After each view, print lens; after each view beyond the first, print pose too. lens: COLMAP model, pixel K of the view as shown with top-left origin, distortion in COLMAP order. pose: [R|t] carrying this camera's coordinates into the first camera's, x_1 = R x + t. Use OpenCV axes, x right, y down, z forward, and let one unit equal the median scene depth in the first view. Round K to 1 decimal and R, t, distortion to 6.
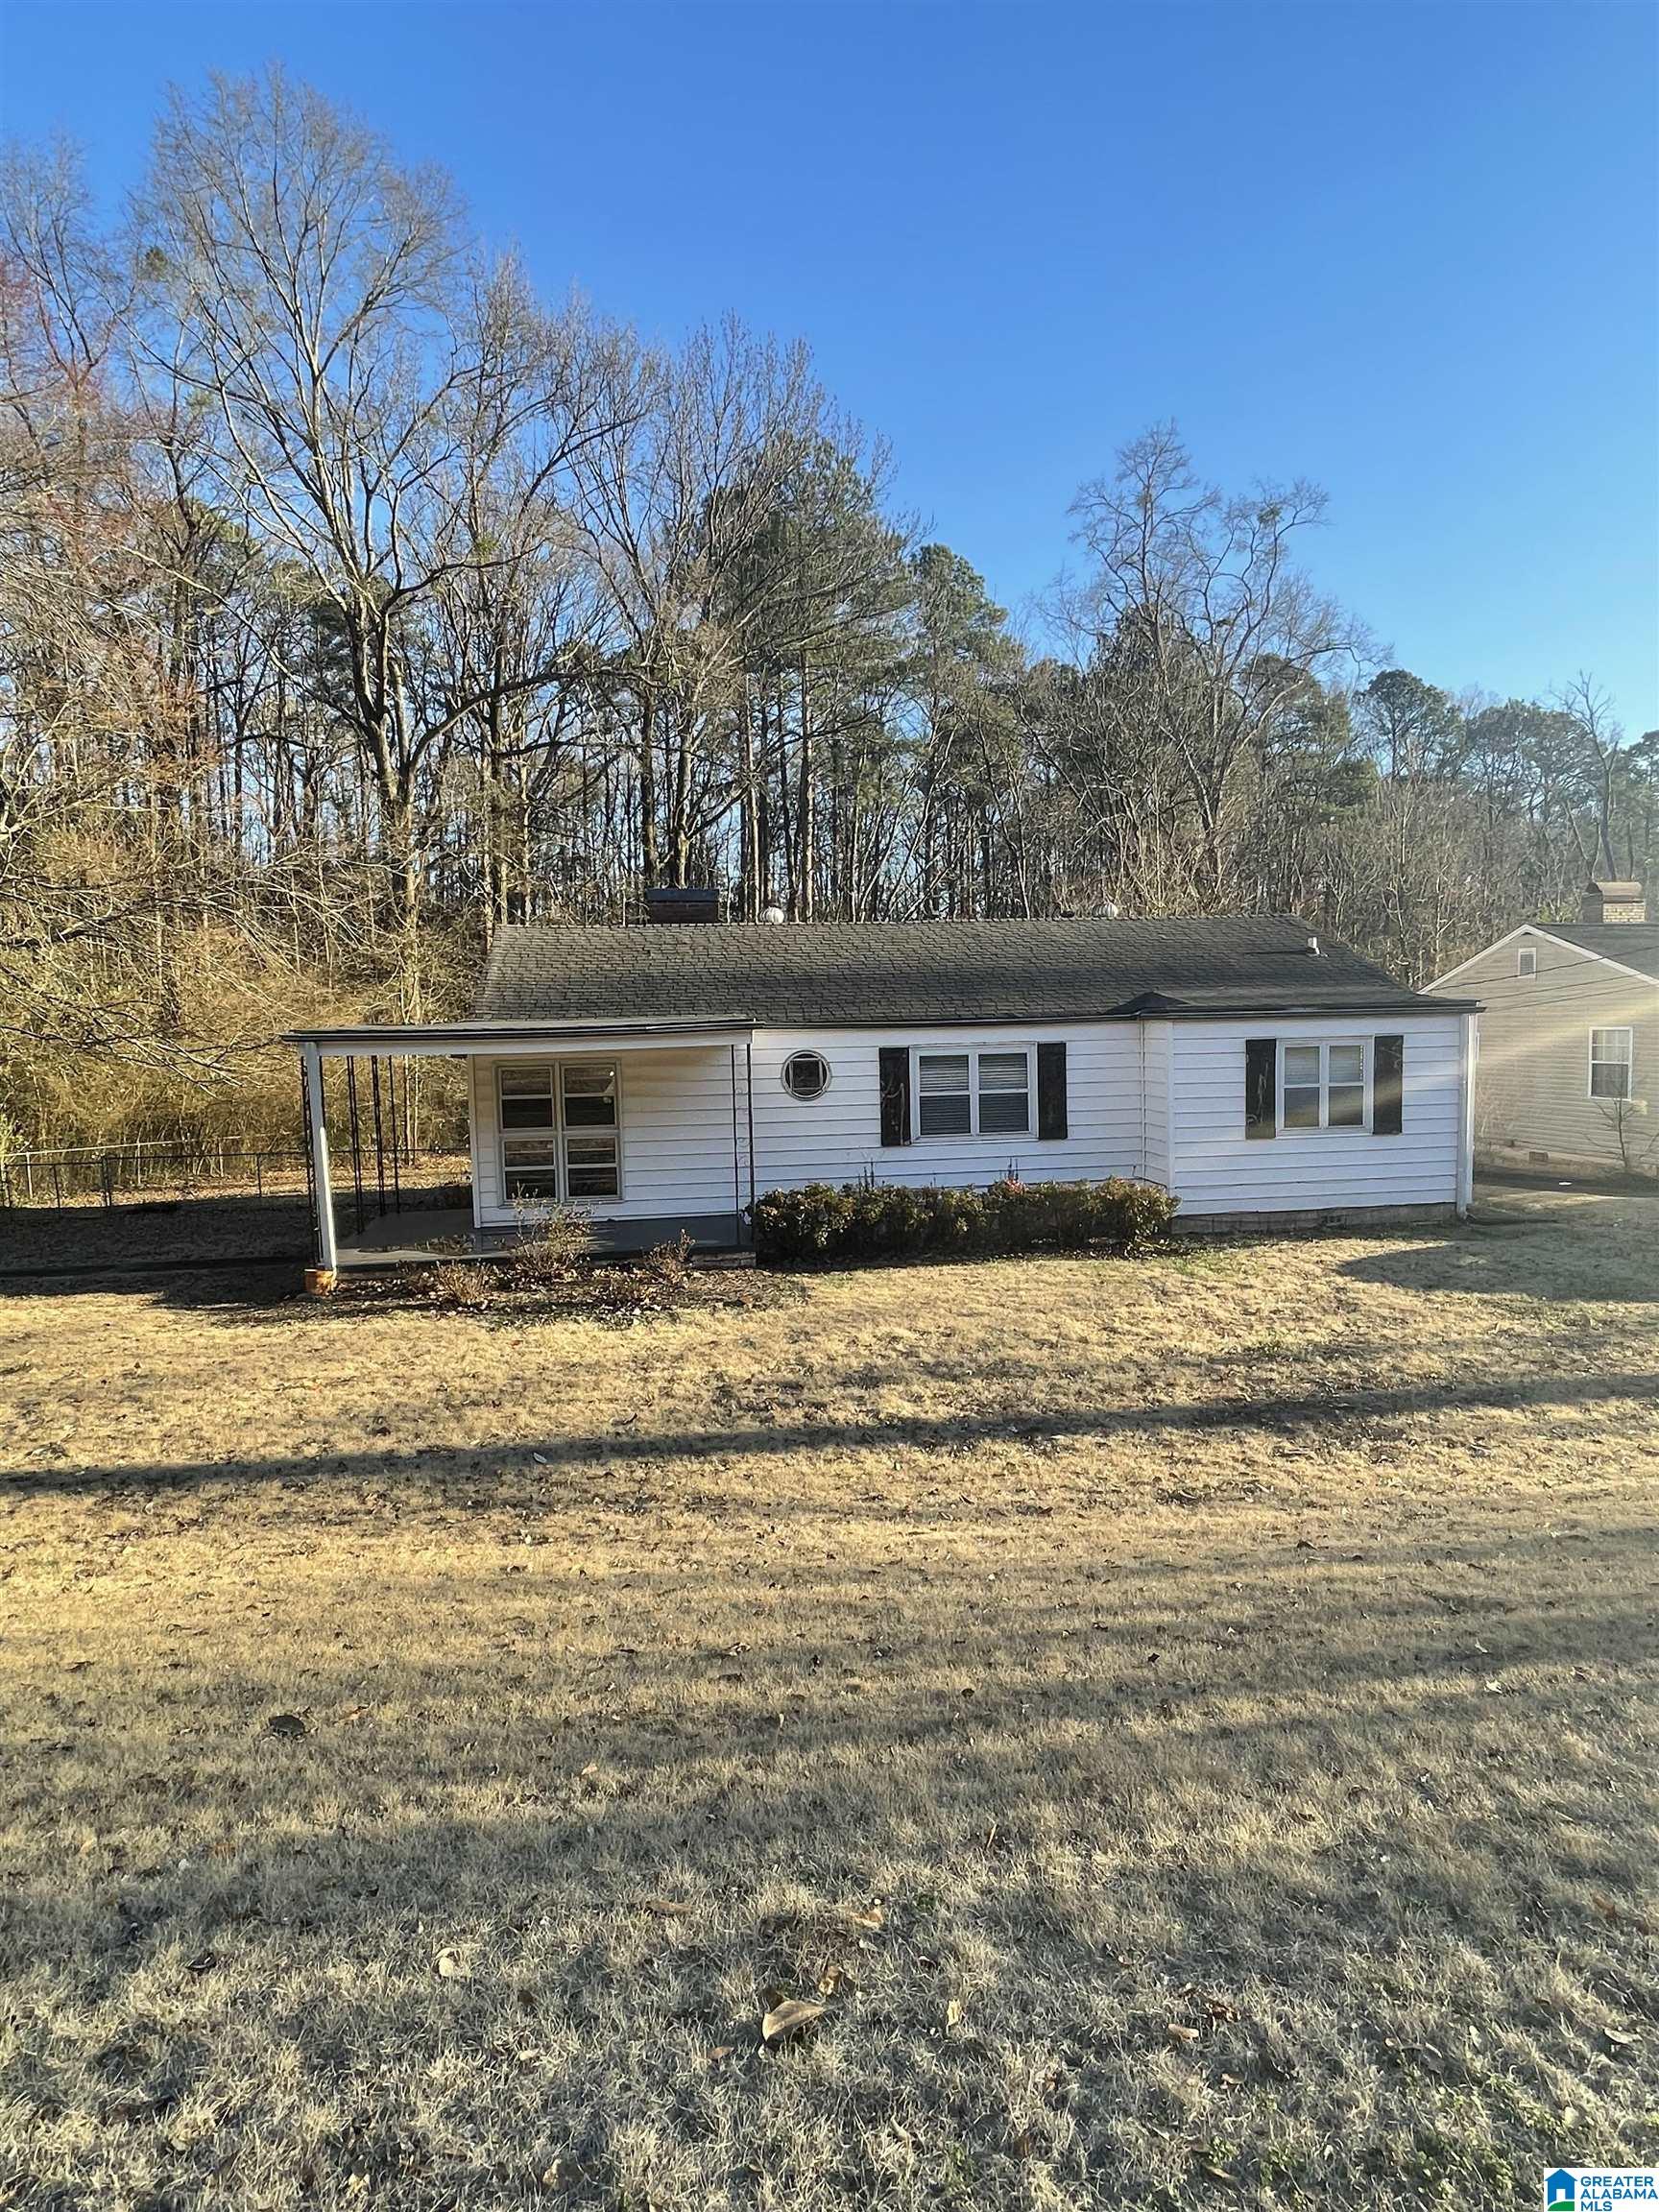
lens RADIAL K [[1211.1, 0, 827.1], [0, 1211.1, 1107.2], [0, 0, 1]] dist [-0.000269, 0.001529]
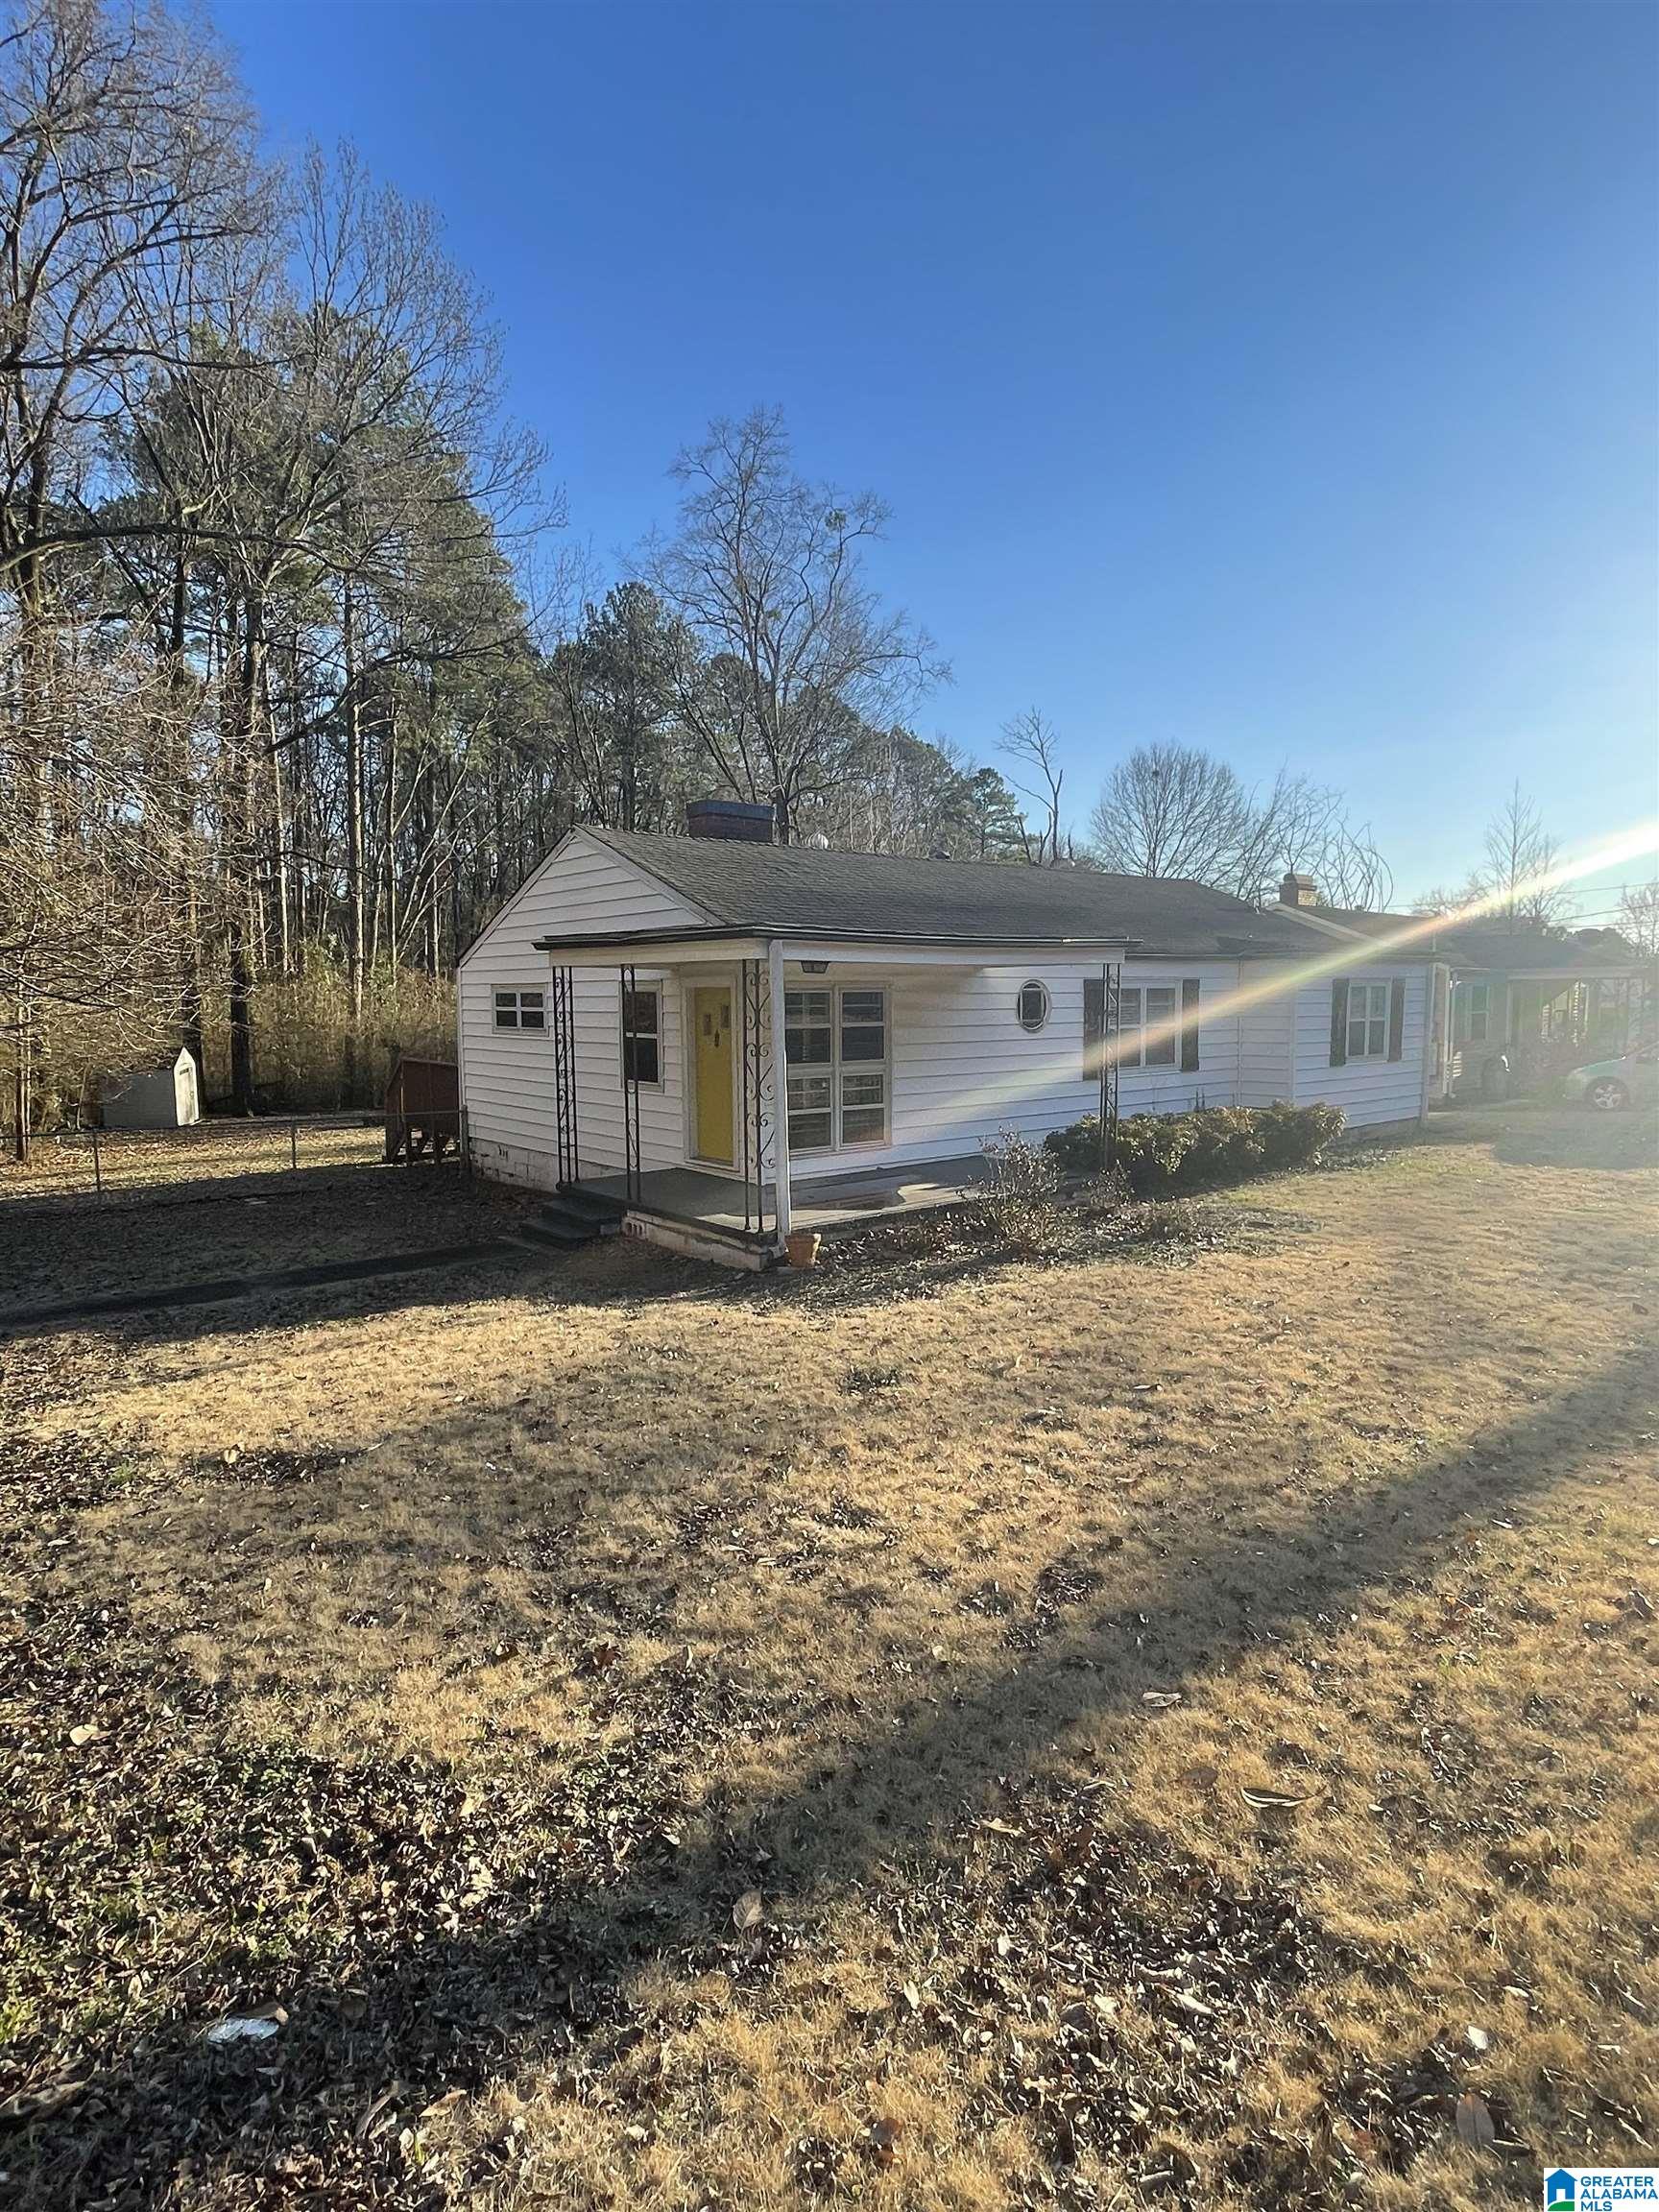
lens RADIAL K [[1211.1, 0, 825.5], [0, 1211.1, 1107.3], [0, 0, 1]] dist [-0.000269, 0.001529]
pose [[0.852666, -0.031150, 0.521526, -0.899641], [0.025313, 0.999512, 0.018315, 0.043790], [-0.521842, -0.002416, 0.853039, 0.370650]]
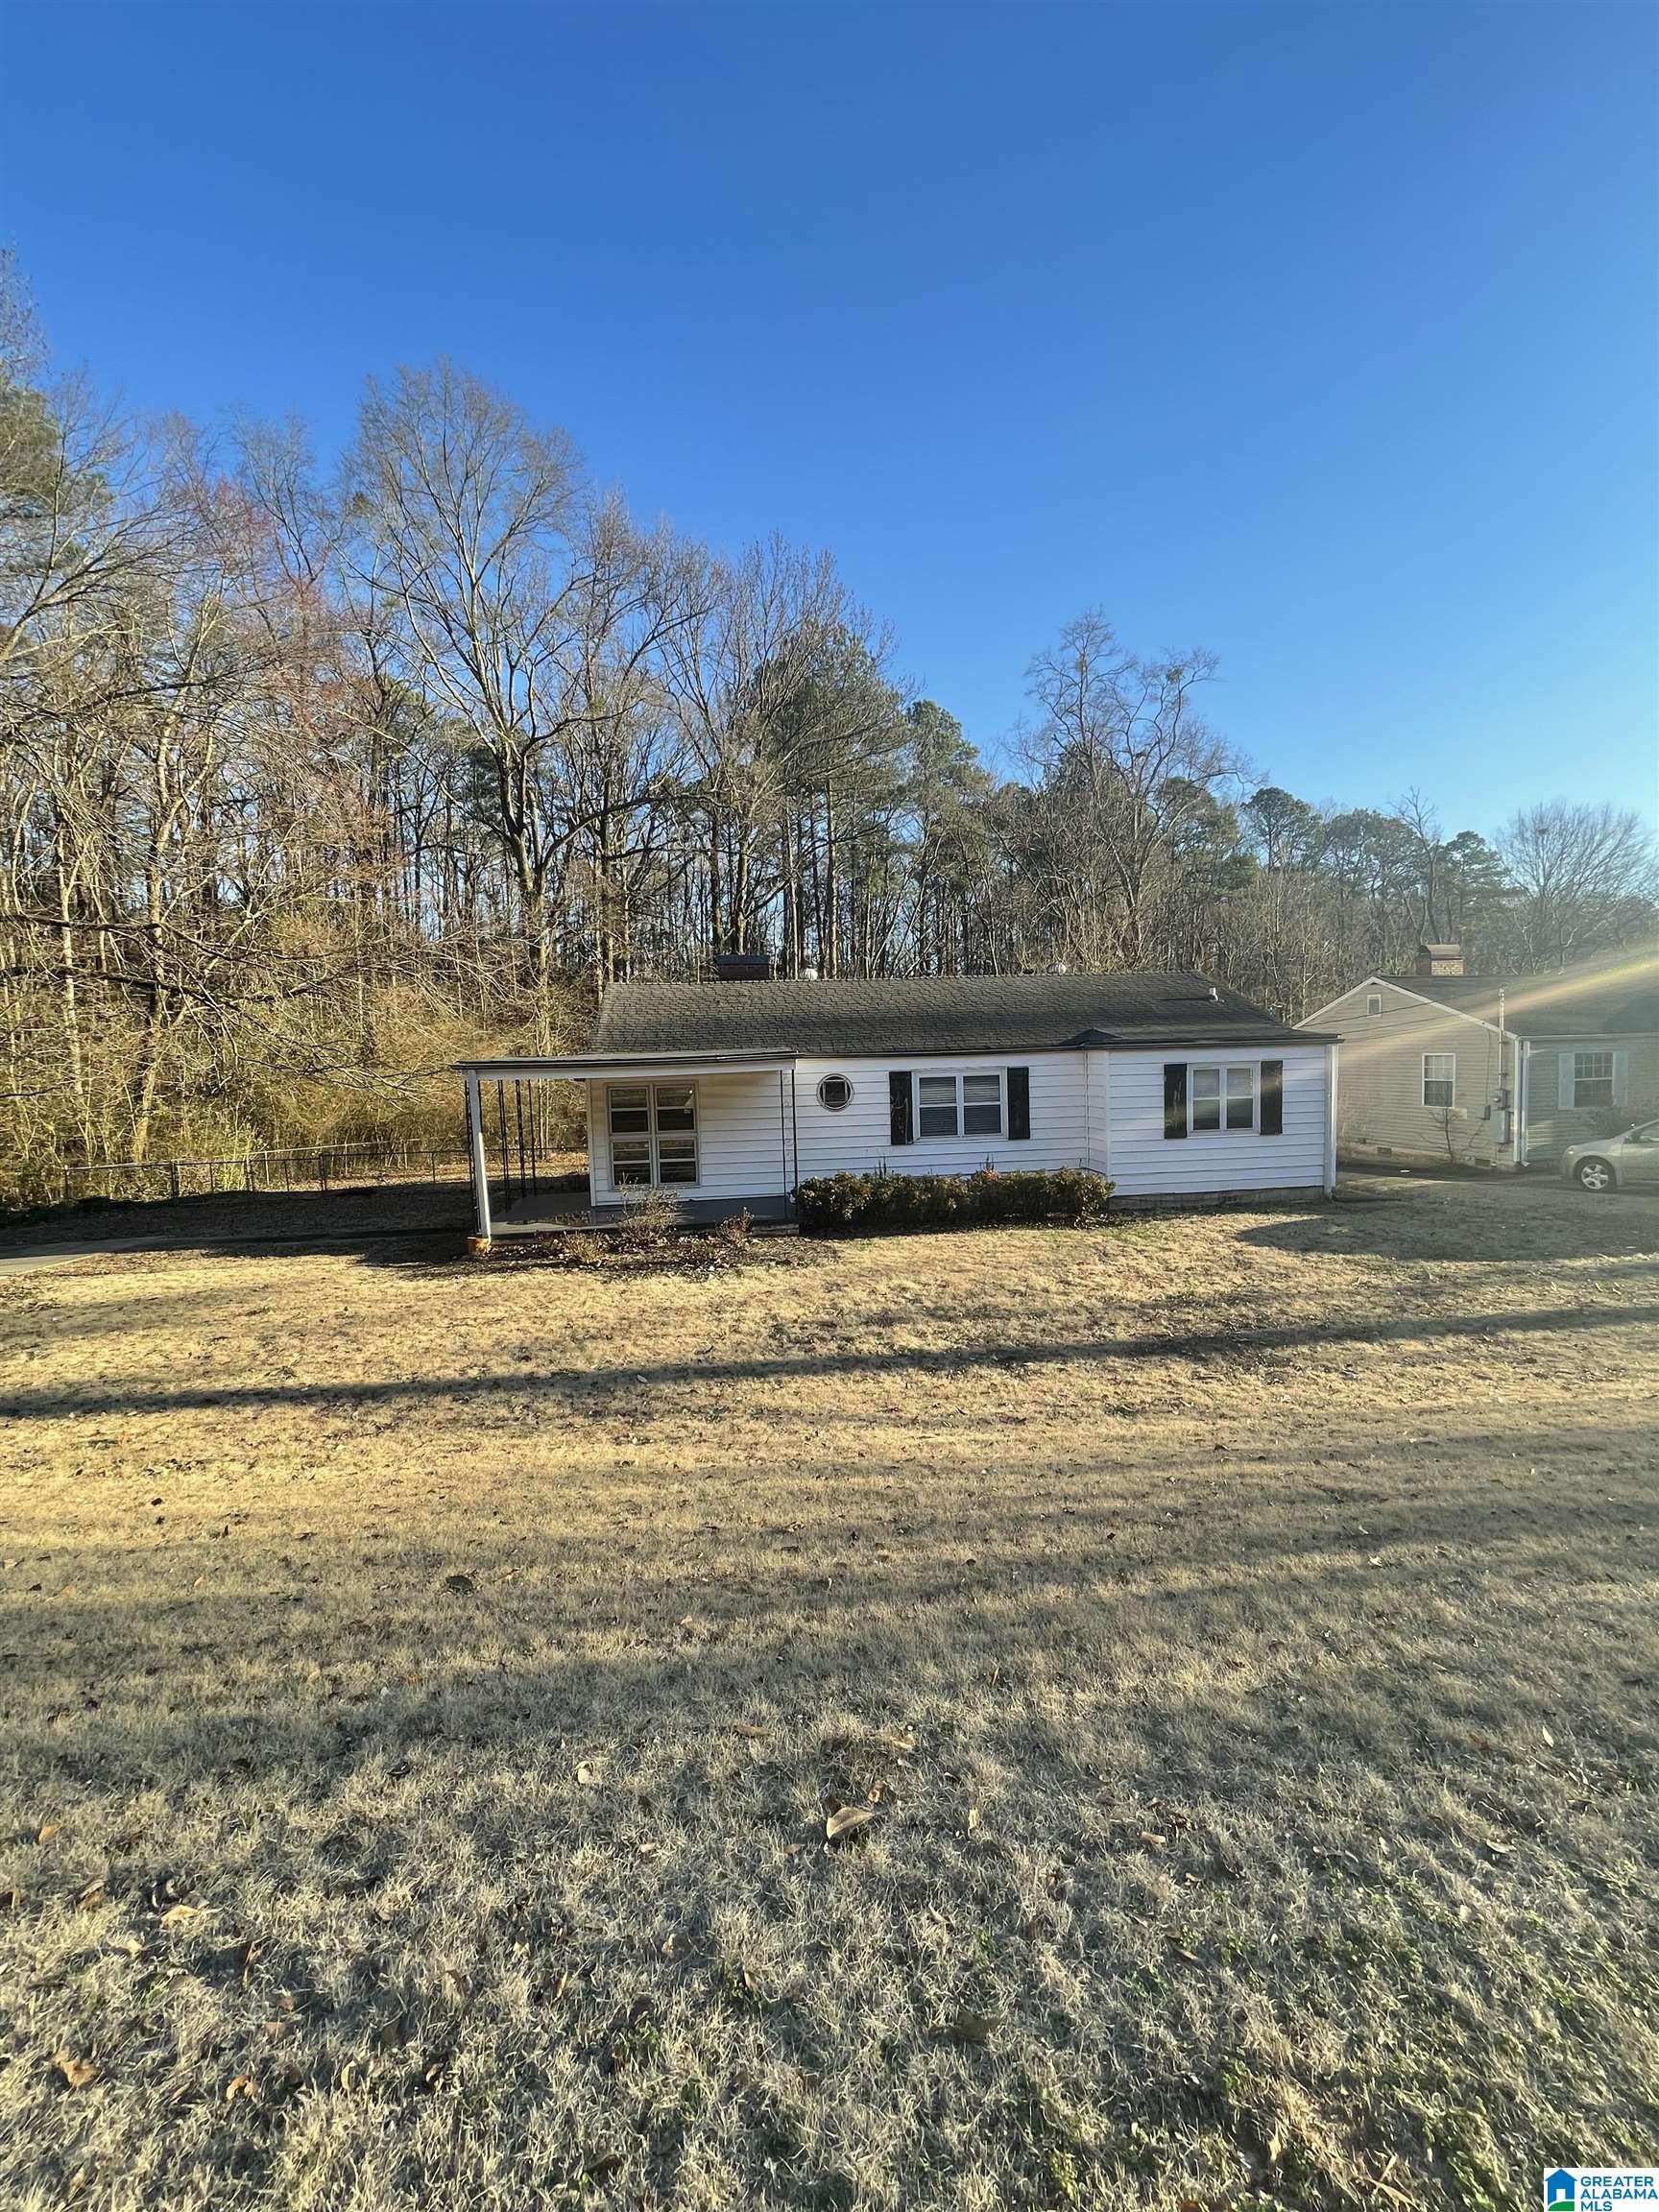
lens RADIAL K [[893.8, 0, 826.4], [0, 893.8, 1107.4], [0, 0, 1]] dist [-0.000478, 0.001107]
pose [[0.999731, -0.003996, -0.022864, -0.005867], [0.003799, 0.999955, -0.008672, -0.001450], [0.022898, 0.008583, 0.999701, 0.006975]]
